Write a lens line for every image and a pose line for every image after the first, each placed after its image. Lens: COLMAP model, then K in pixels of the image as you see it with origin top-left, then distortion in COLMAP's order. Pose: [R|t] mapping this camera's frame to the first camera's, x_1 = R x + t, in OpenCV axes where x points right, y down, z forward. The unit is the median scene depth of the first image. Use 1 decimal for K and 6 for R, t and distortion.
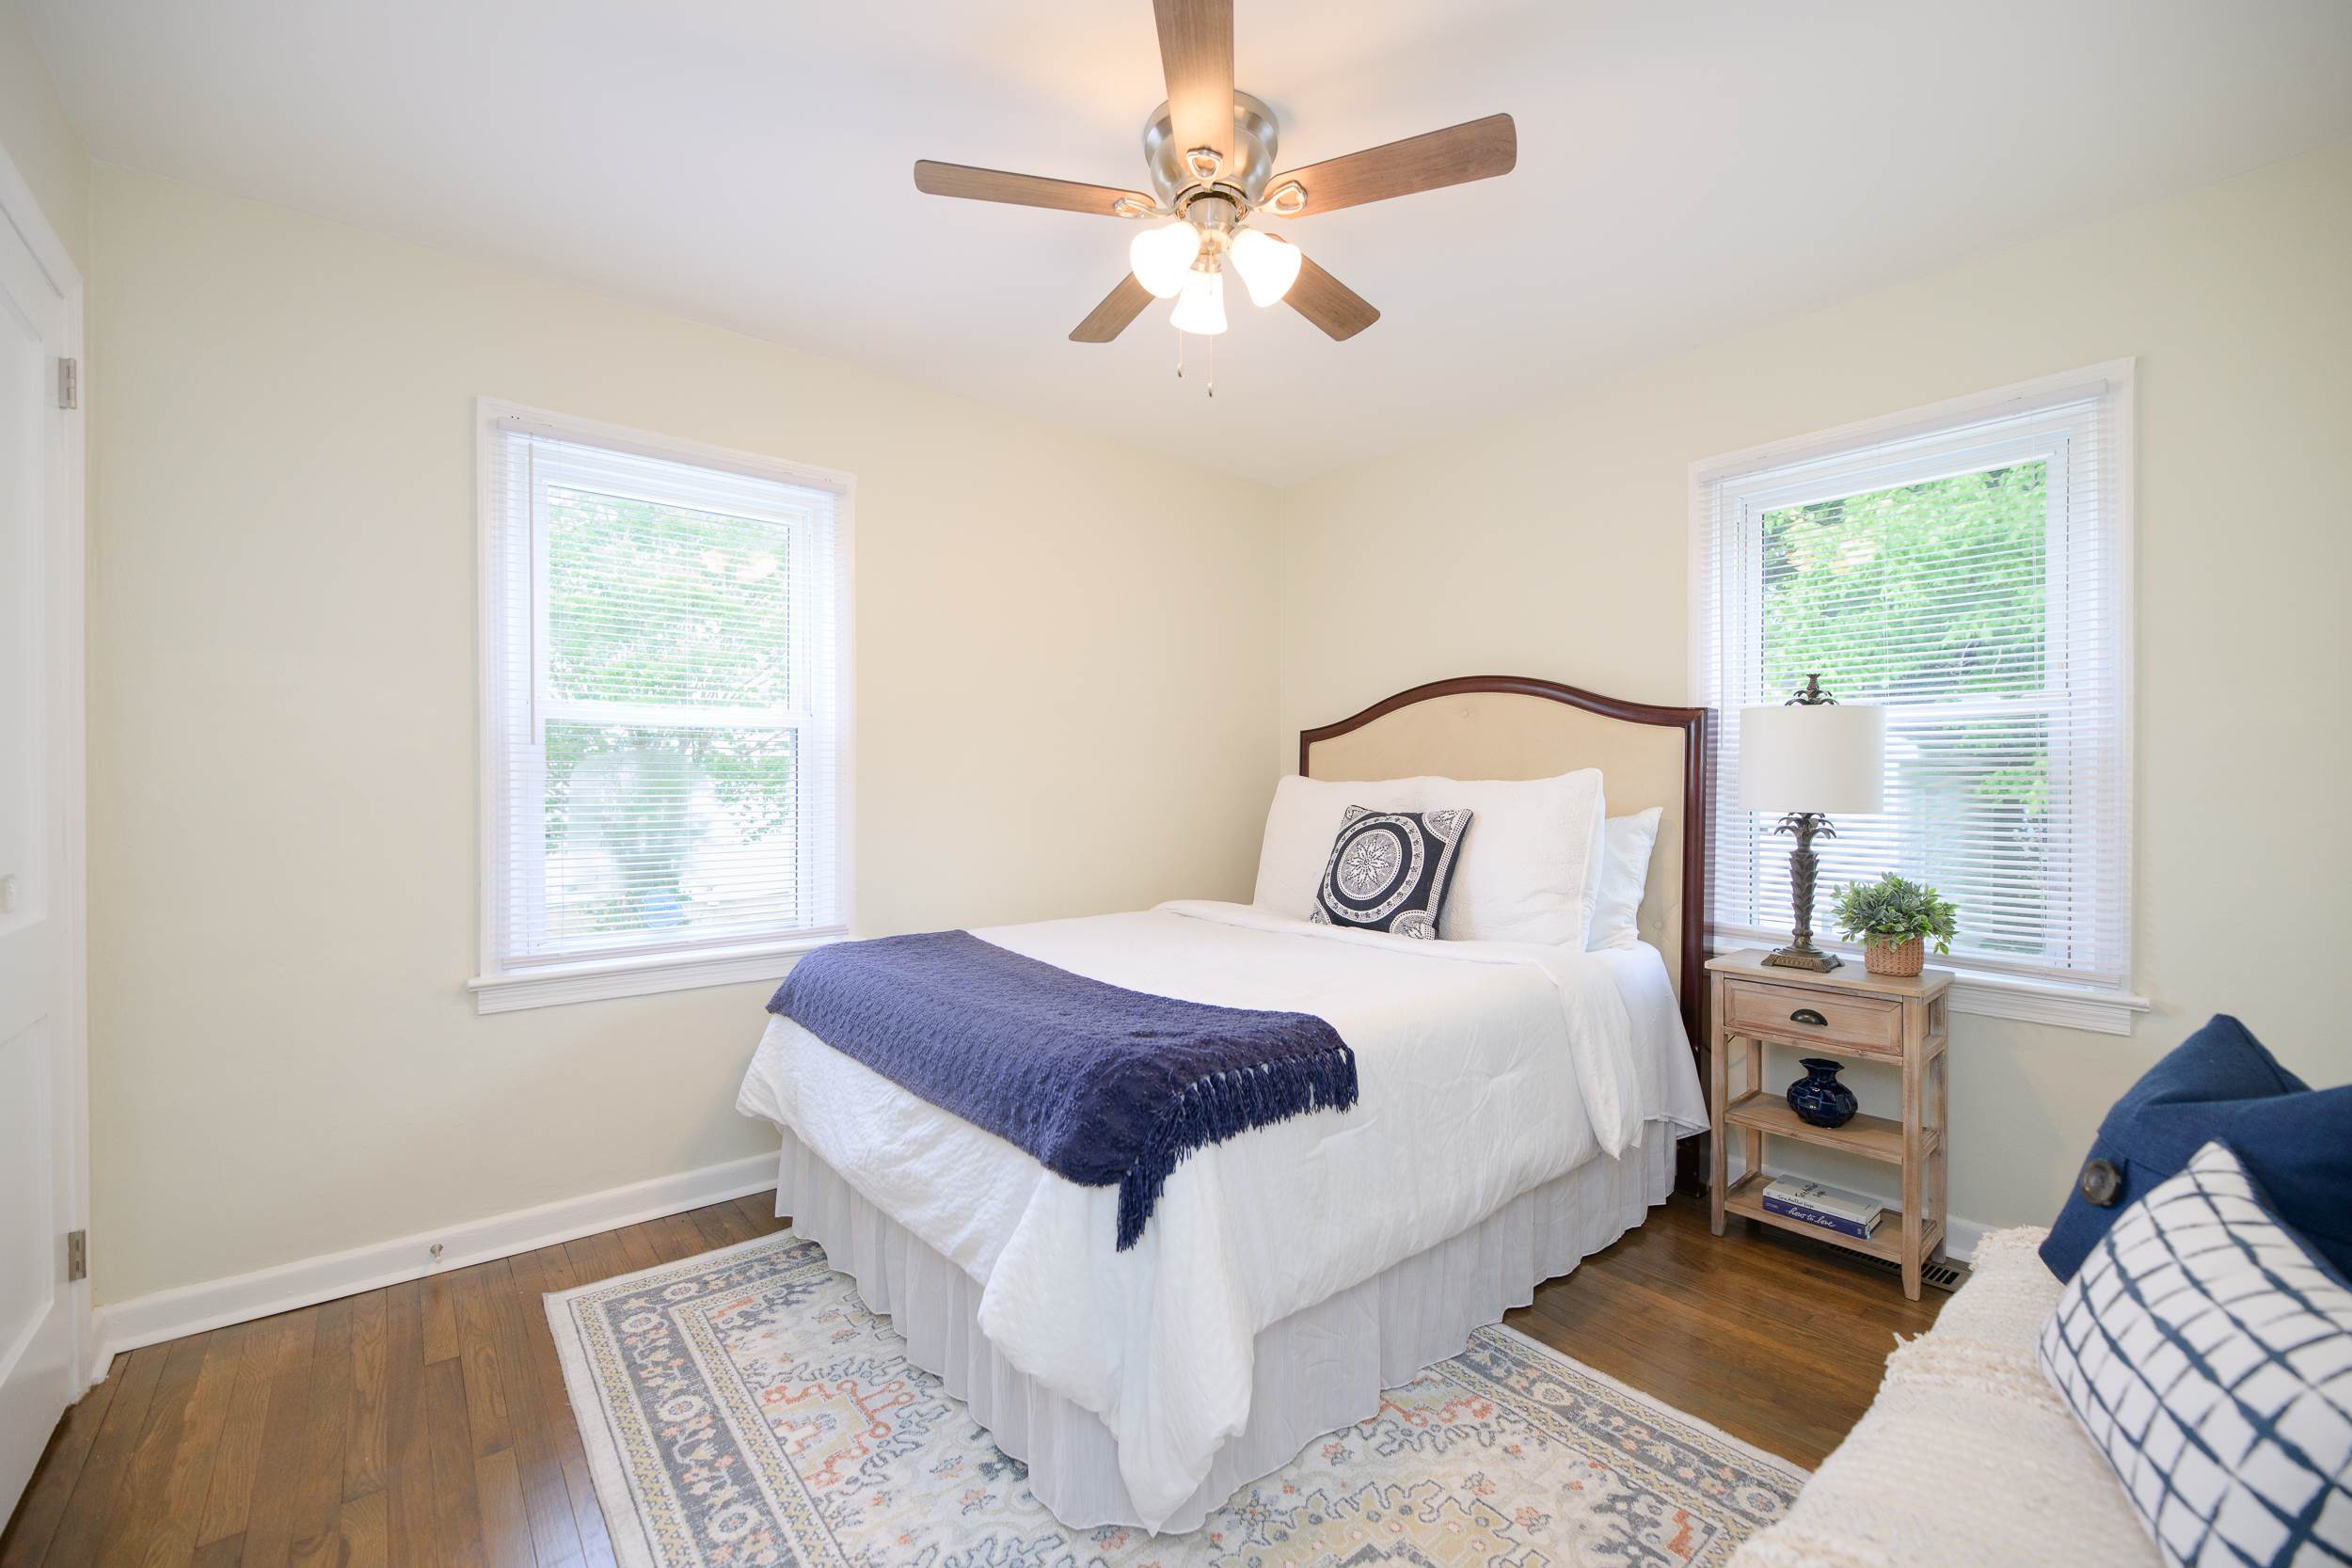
lens RADIAL K [[951.9, 0, 1162.9], [0, 951.9, 788.2], [0, 0, 1]] dist [-0.000271, -0.004932]
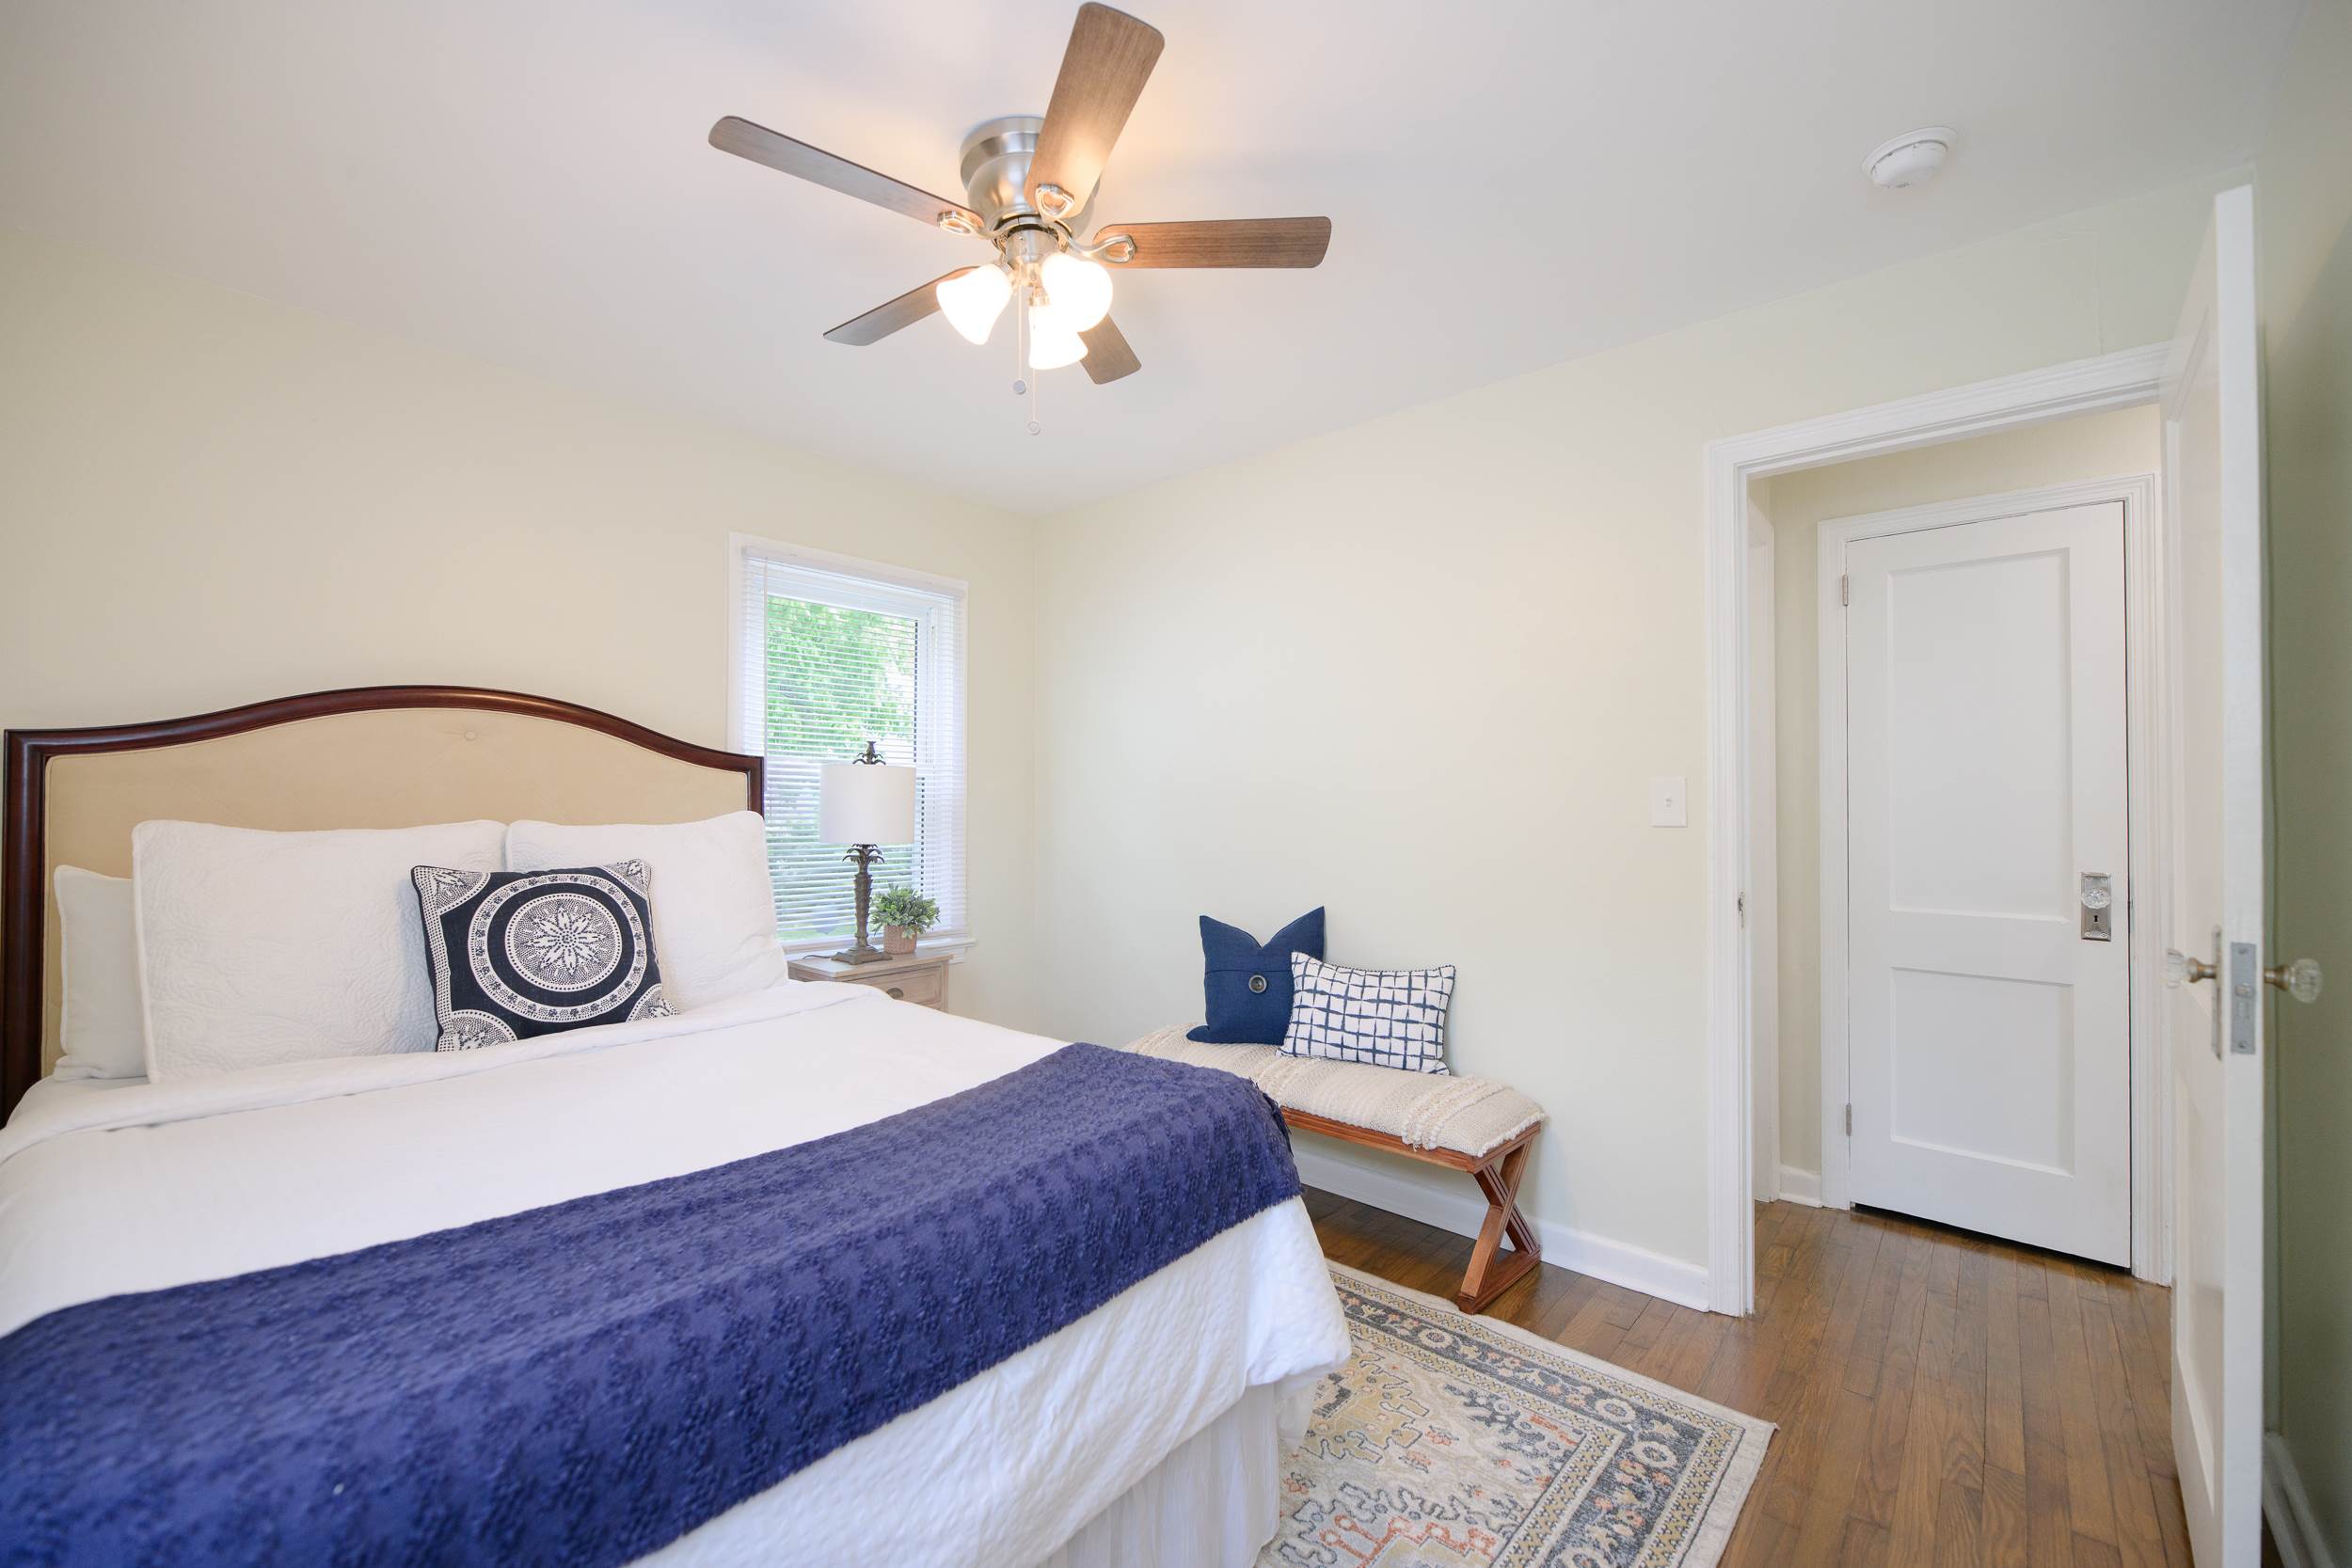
lens RADIAL K [[933.8, 0, 1166.1], [0, 933.8, 788.7], [0, 0, 1]] dist [-0.000419, -0.004592]
pose [[-0.163051, 0.015853, 0.986490, -0.906540], [0.002220, 0.999874, -0.015702, -0.040344], [-0.986615, -0.000370, -0.163065, 1.047703]]
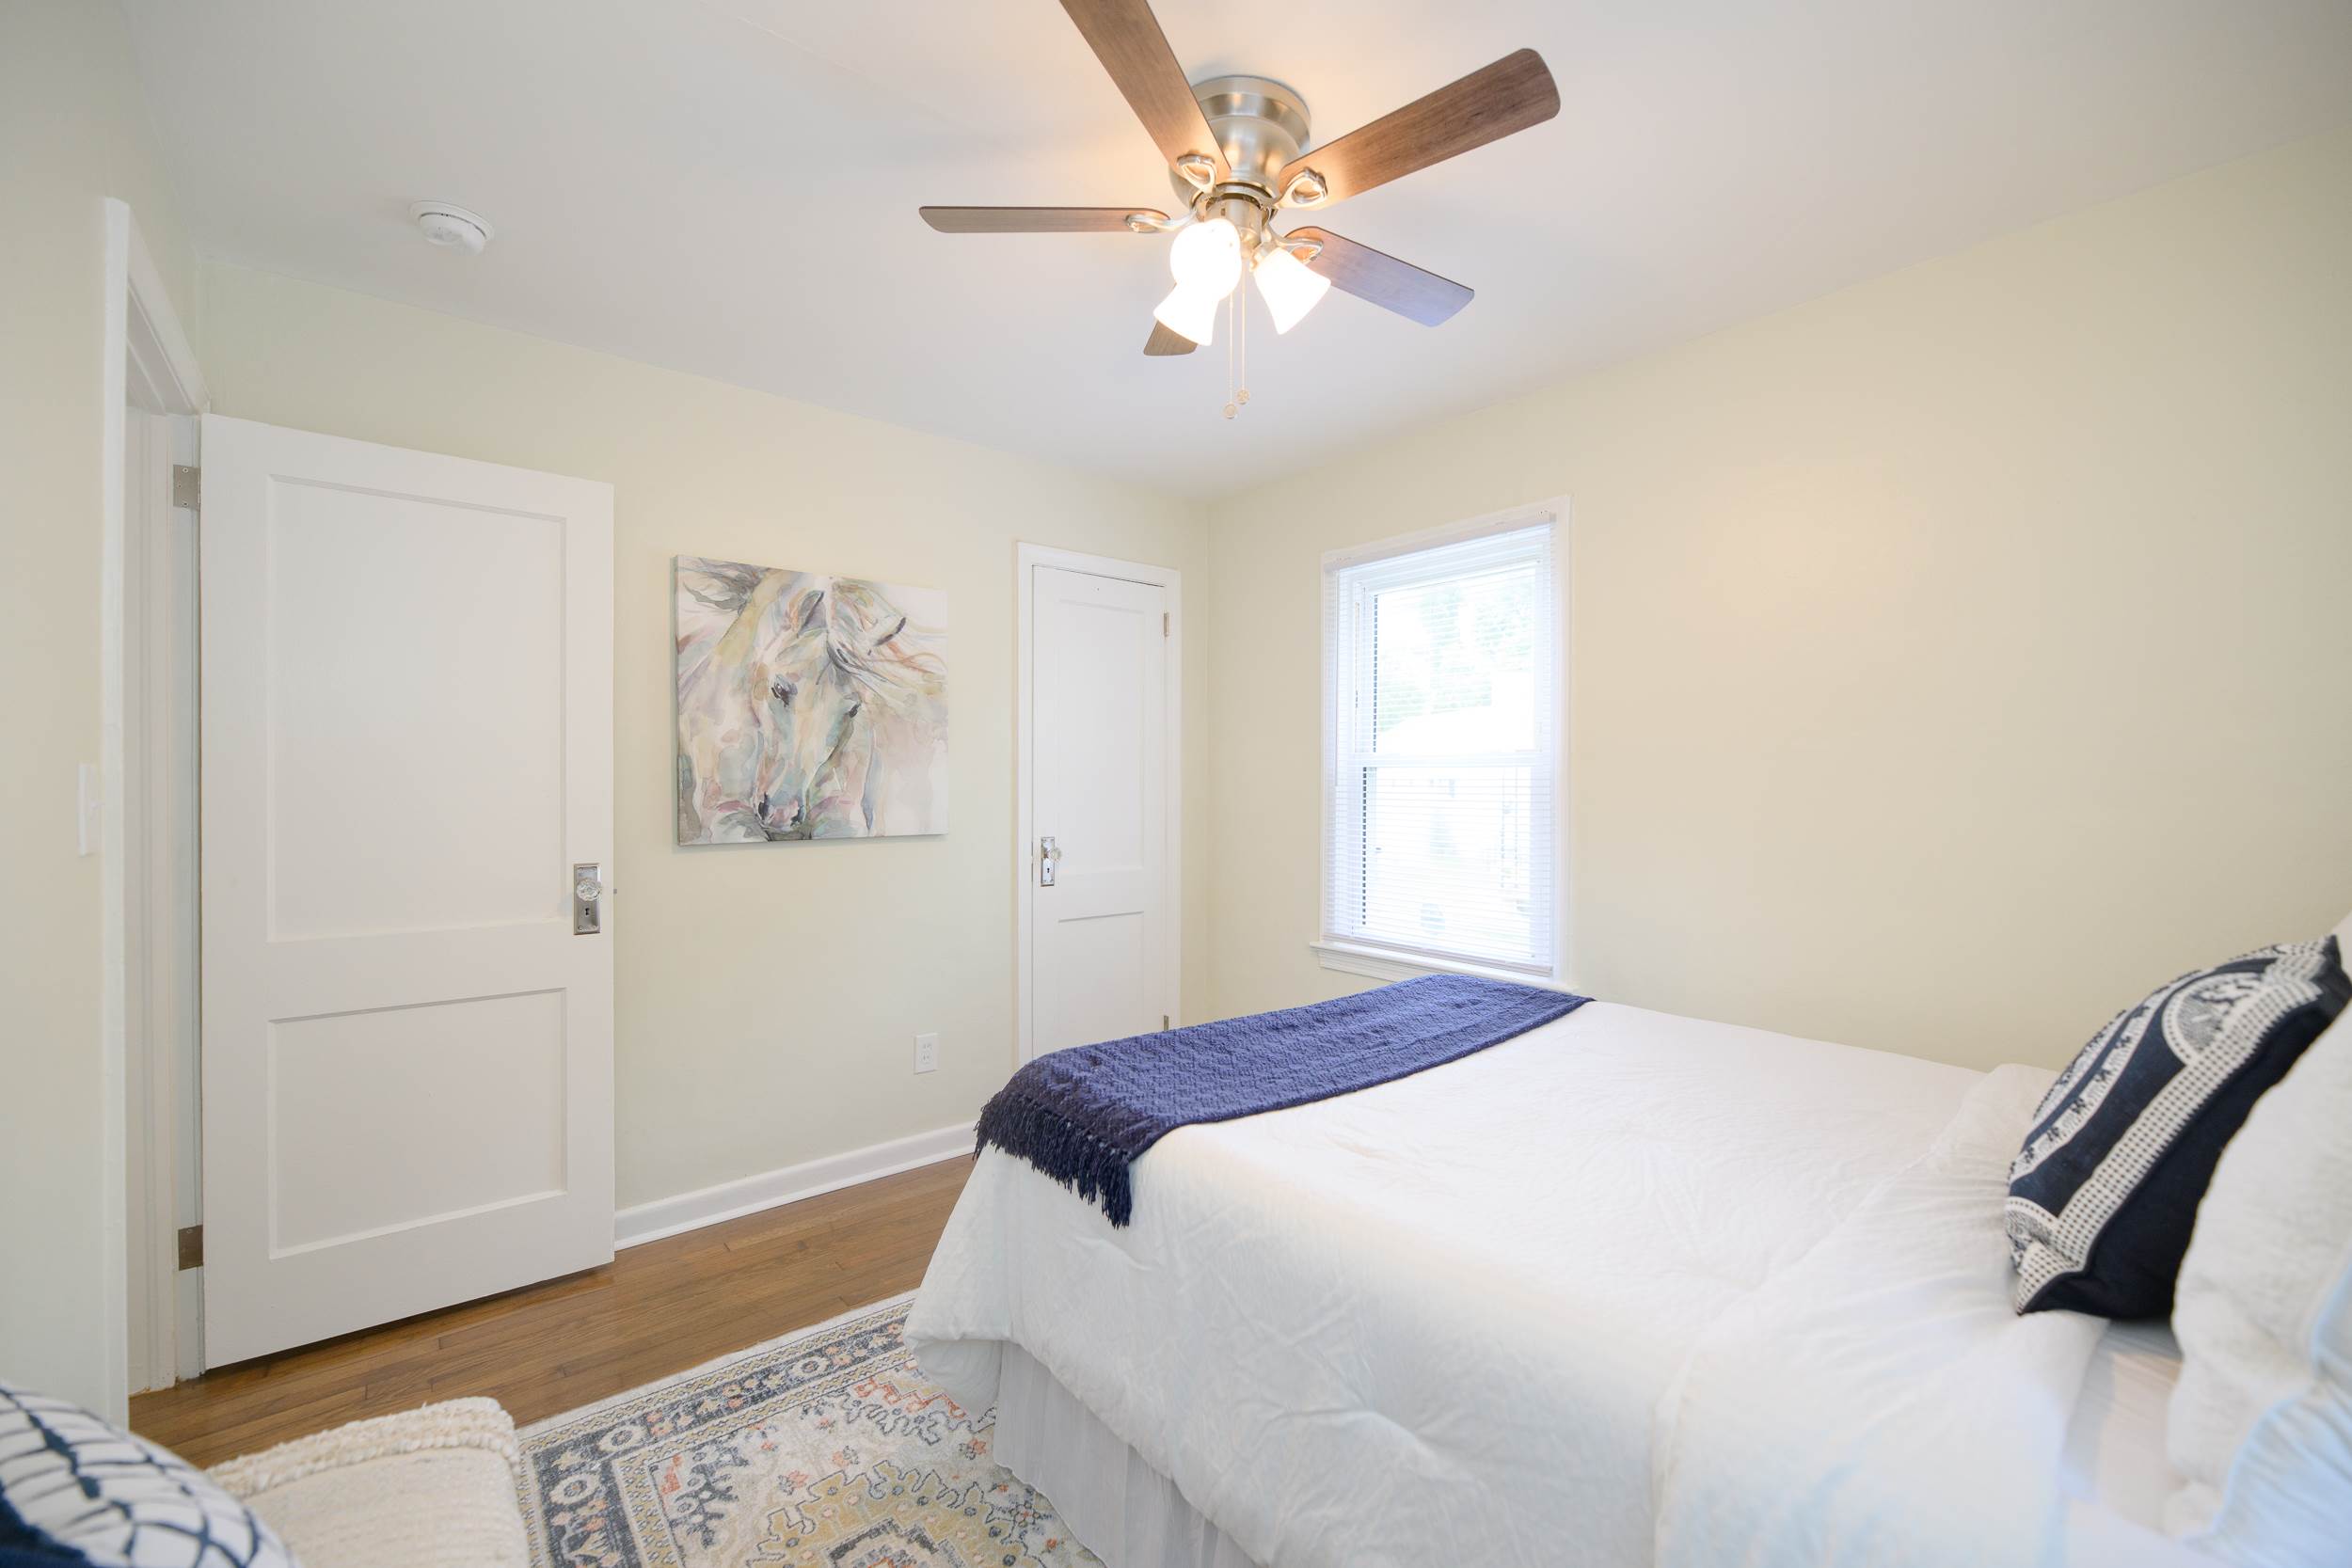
lens RADIAL K [[939.8, 0, 1171.7], [0, 939.8, 789.2], [0, 0, 1]] dist [-0.000643, -0.003953]
pose [[0.012591, 0.007455, -0.999893, 0.973108], [-0.006726, 0.999950, 0.007370, -0.064973], [0.999898, 0.006633, 0.012641, 0.957866]]
